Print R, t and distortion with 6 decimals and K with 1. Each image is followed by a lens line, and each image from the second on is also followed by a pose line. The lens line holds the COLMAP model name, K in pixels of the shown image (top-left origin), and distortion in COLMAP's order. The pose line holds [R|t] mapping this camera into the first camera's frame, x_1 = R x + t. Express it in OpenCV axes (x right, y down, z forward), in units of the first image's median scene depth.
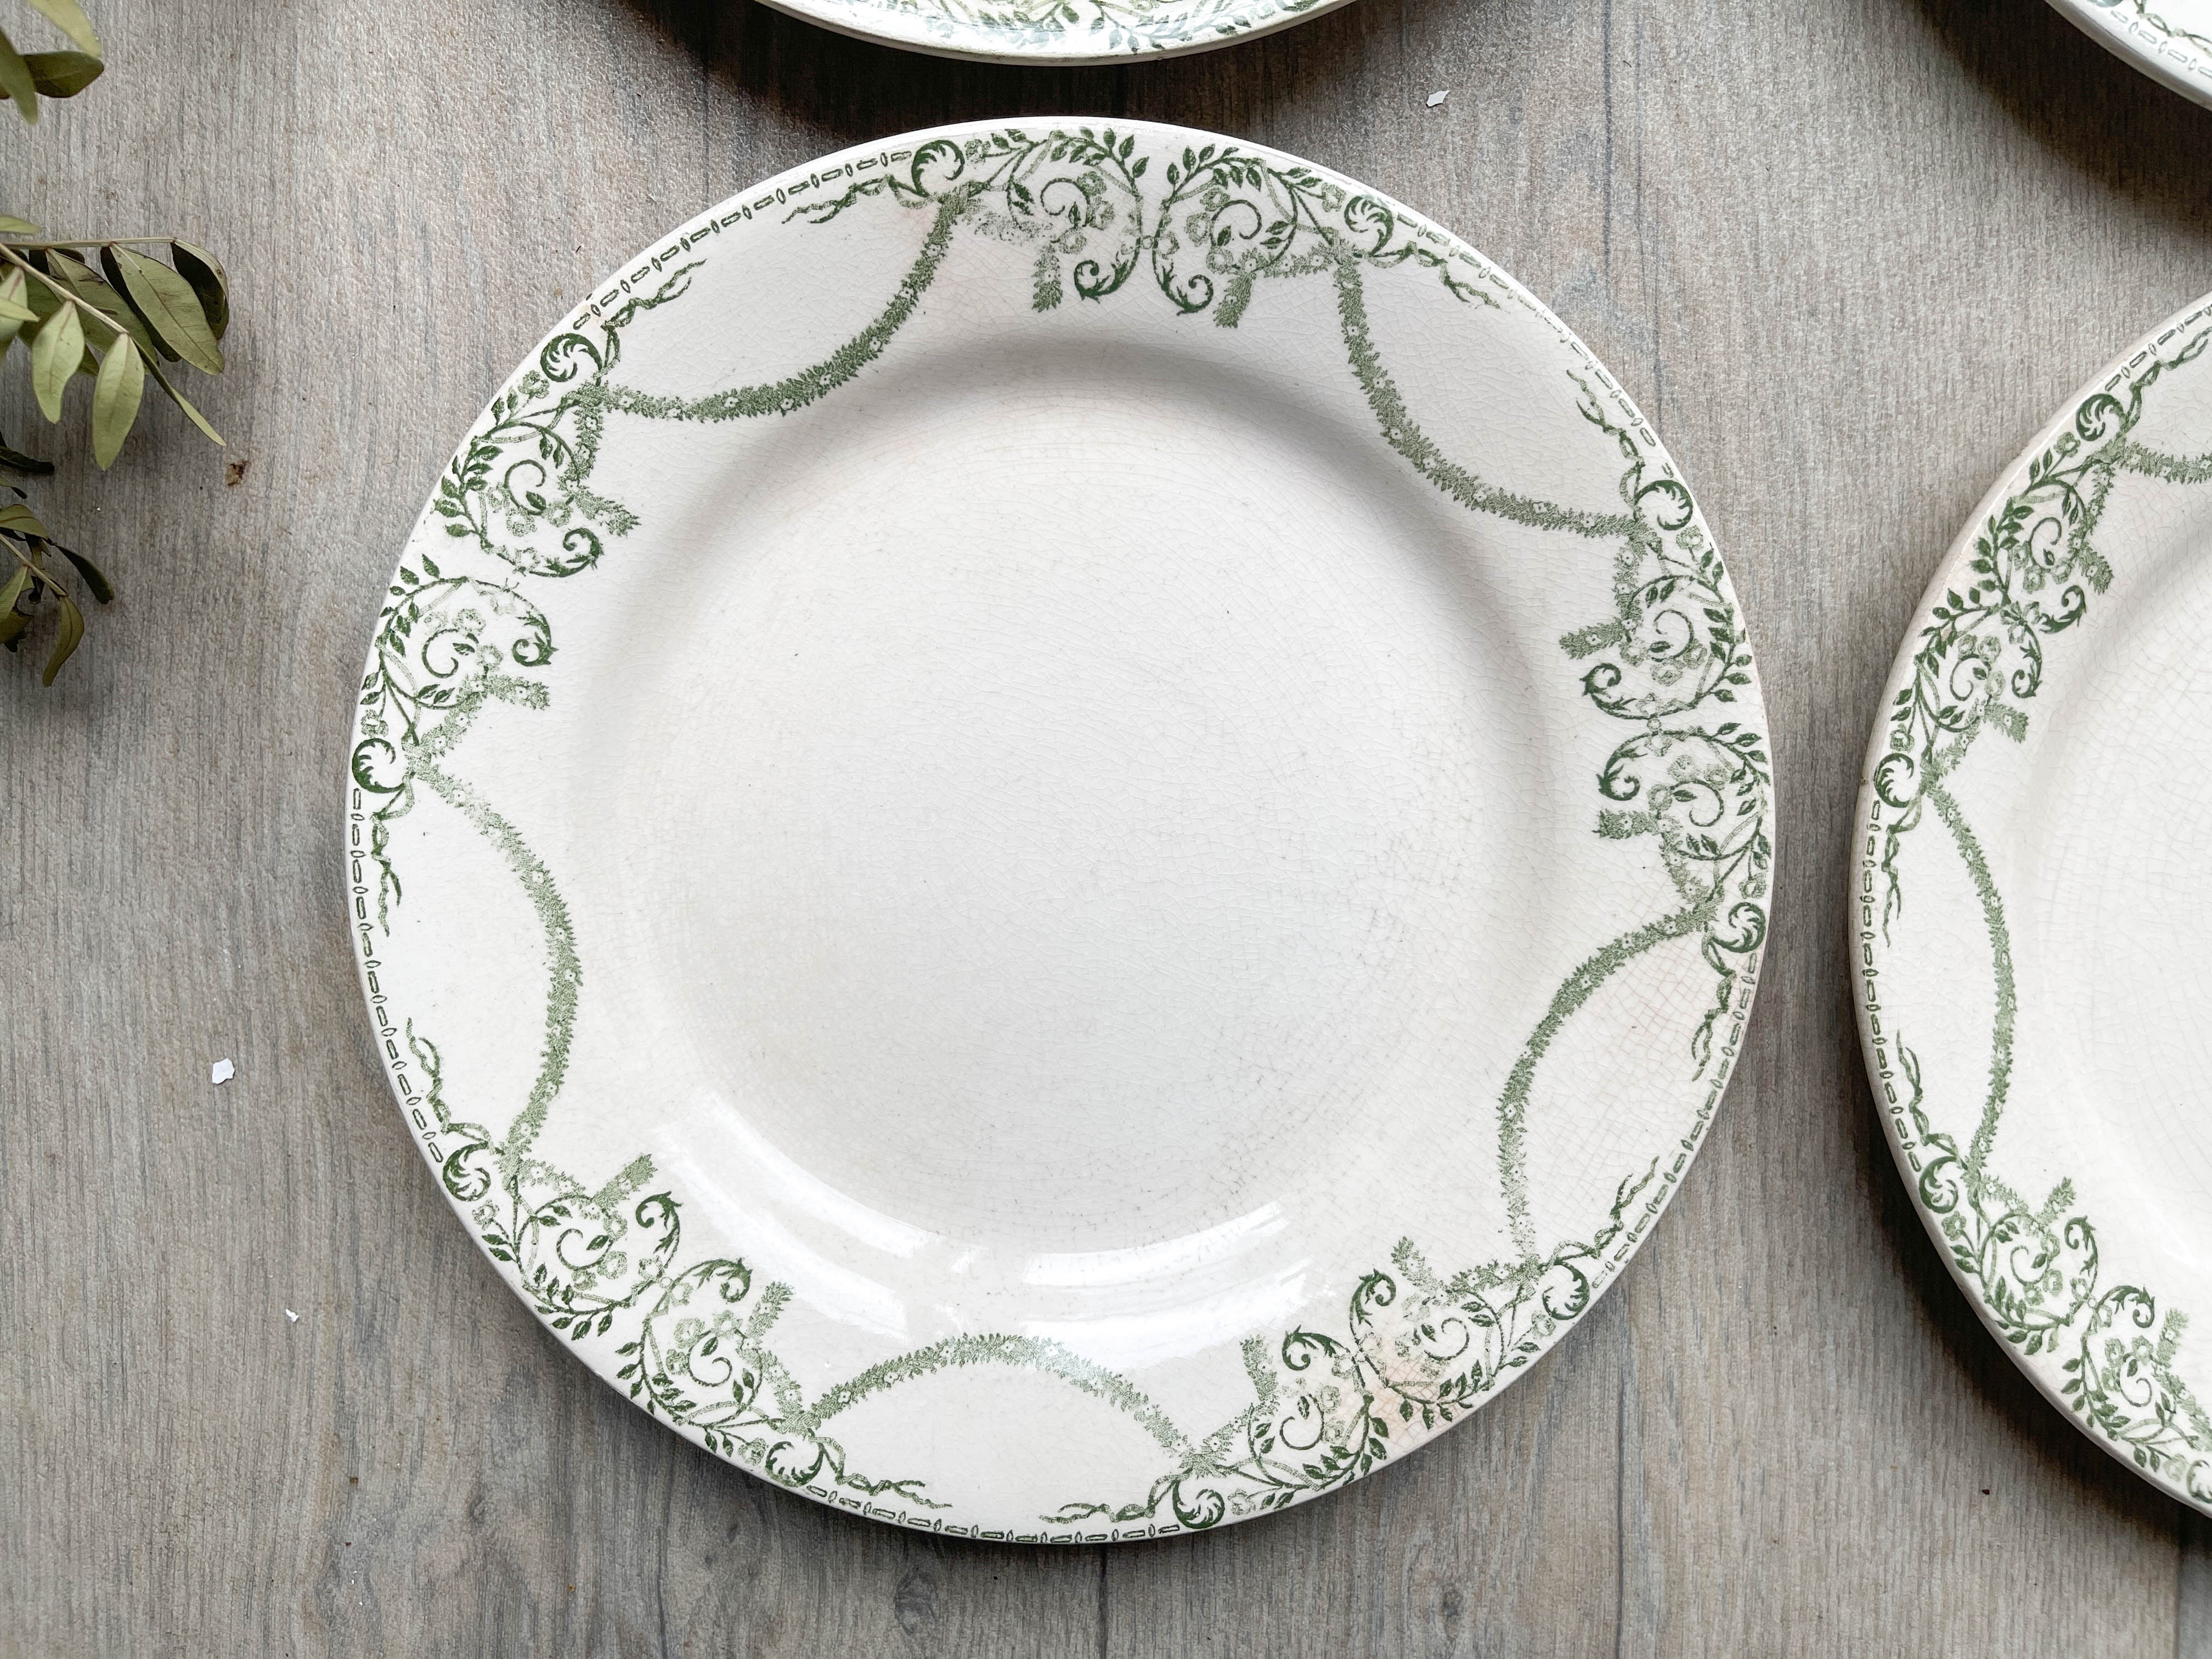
lens RADIAL K [[1723.9, 0, 1110.2], [0, 1723.9, 821.8], [0, 0, 1]] dist [0.059007, -0.109056]
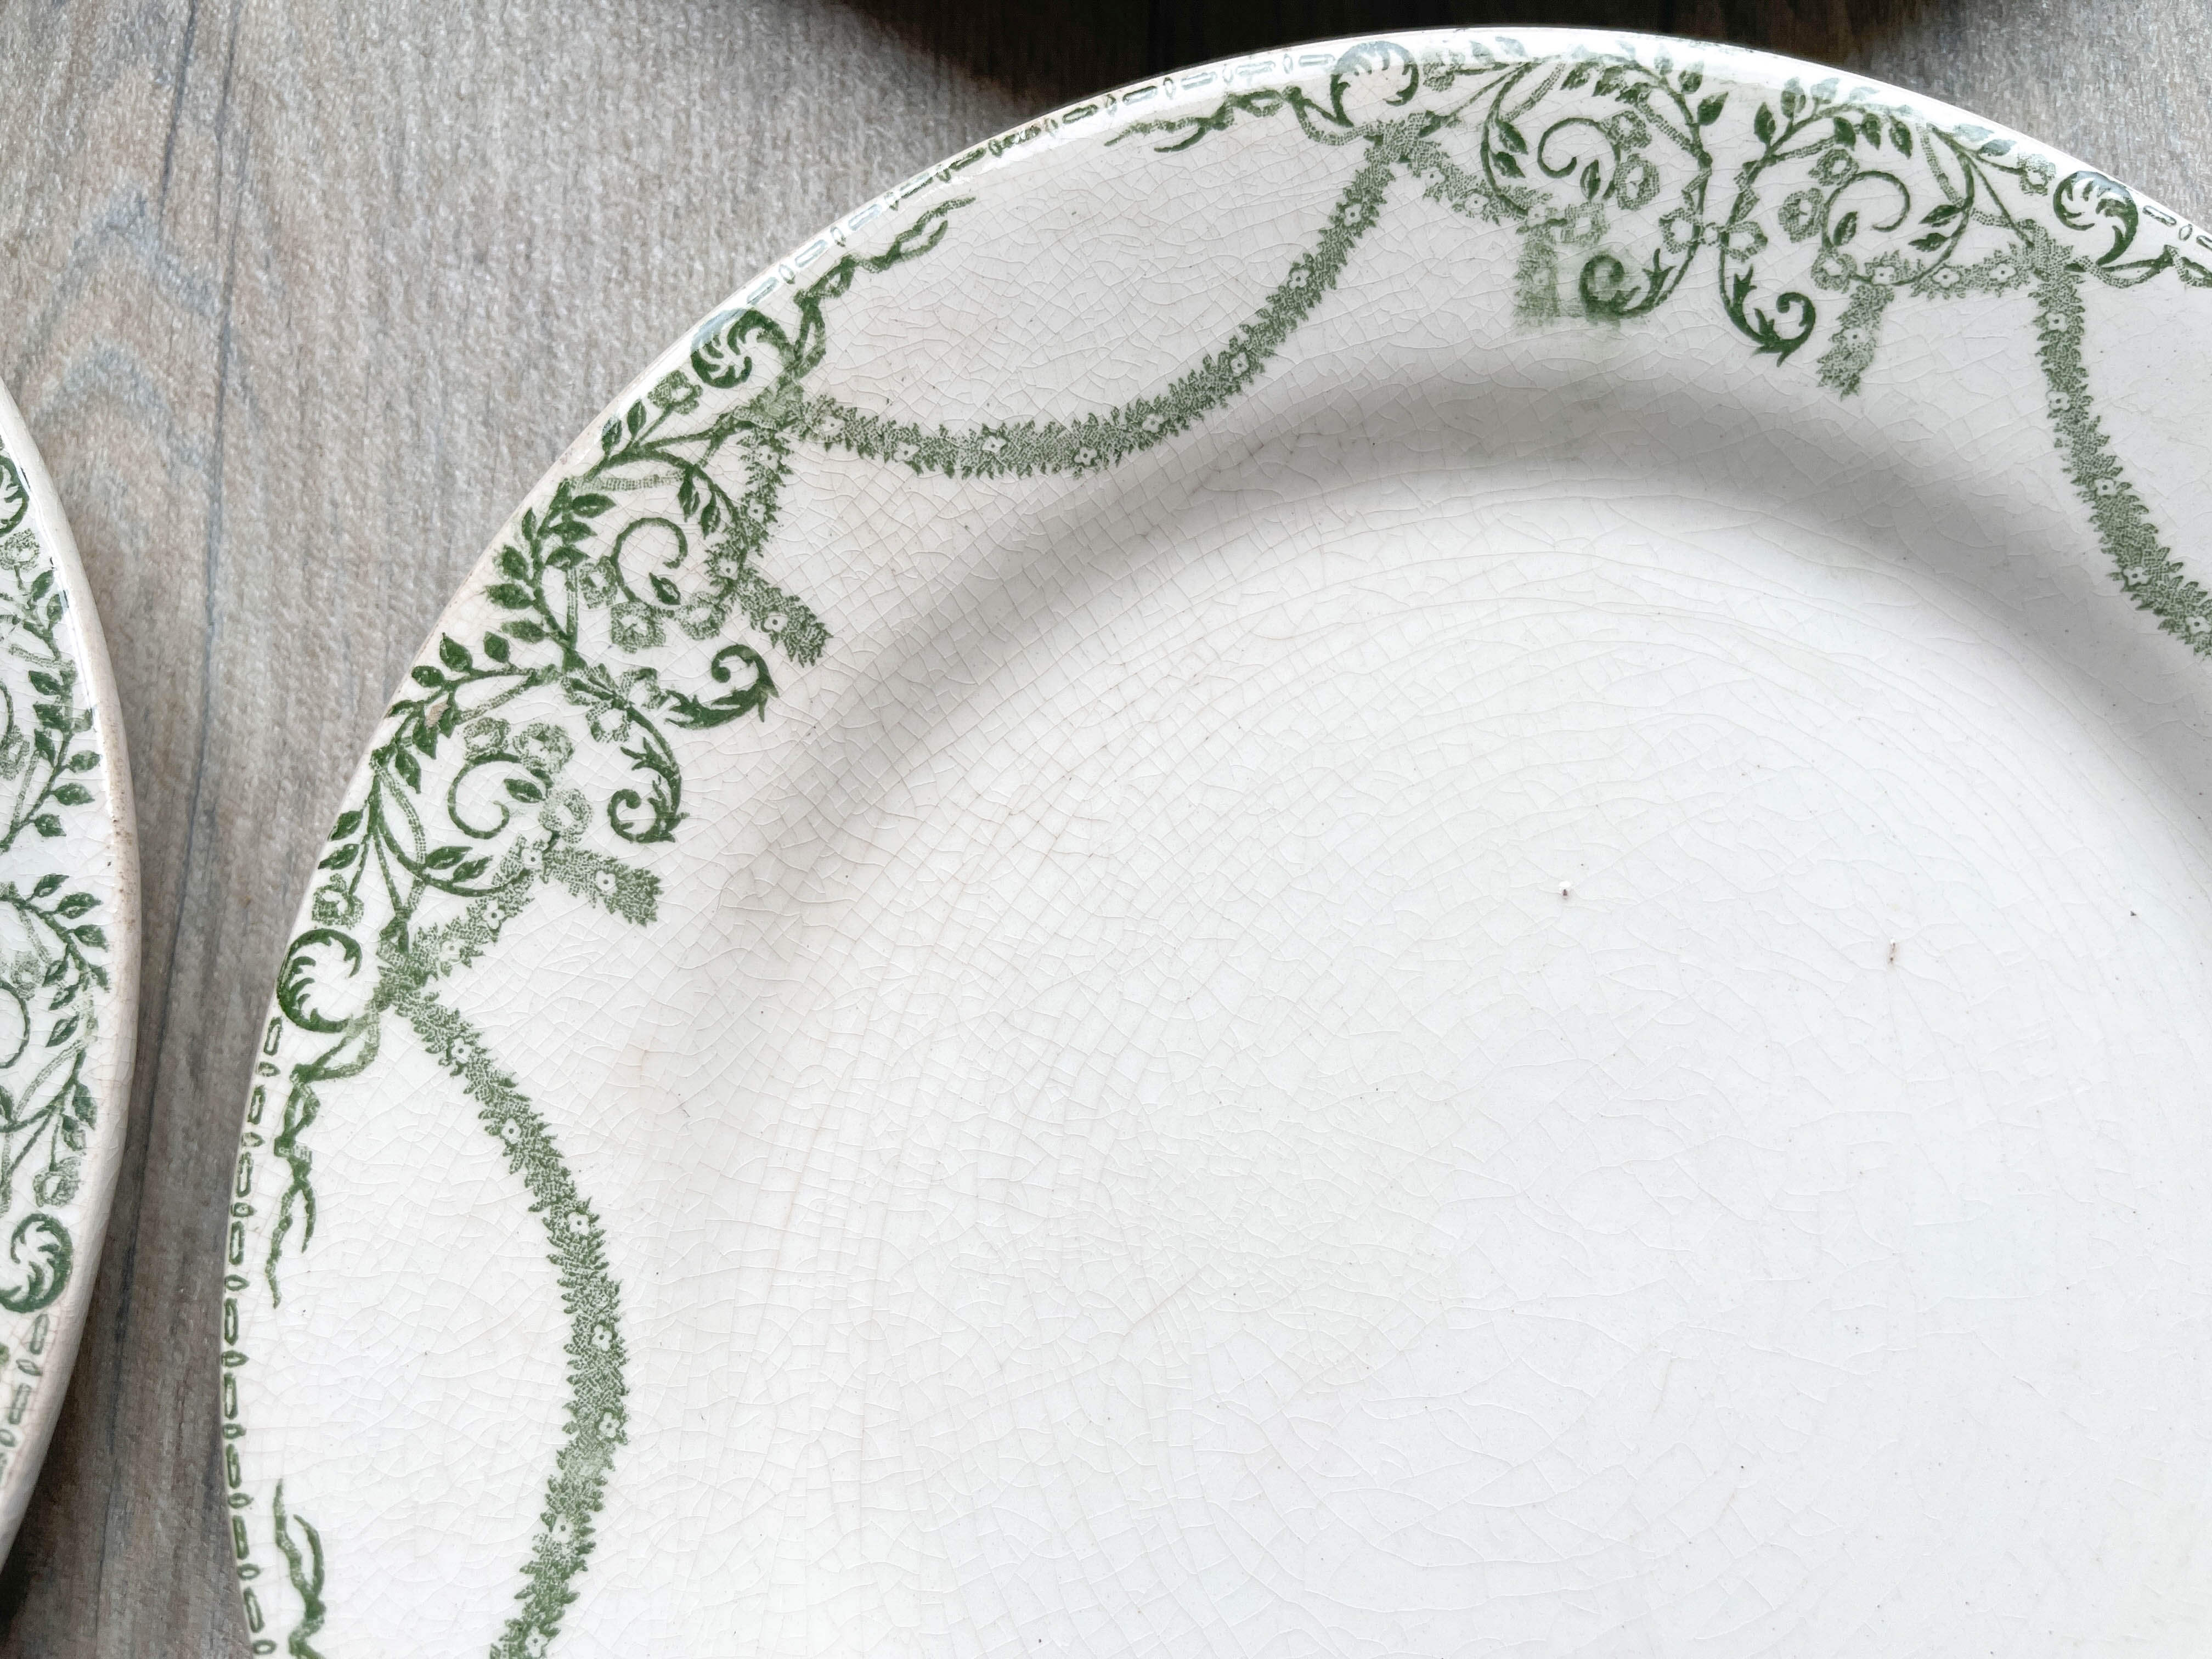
lens RADIAL K [[1760.4, 0, 1107.3], [0, 1760.4, 822.2], [0, 0, 1]] dist [-0.001656, -0.009510]
pose [[0.999463, 0.005285, -0.032339, 0.700637], [-0.012242, 0.975674, -0.218885, 0.042830], [0.030396, 0.219163, 0.975215, 0.468609]]
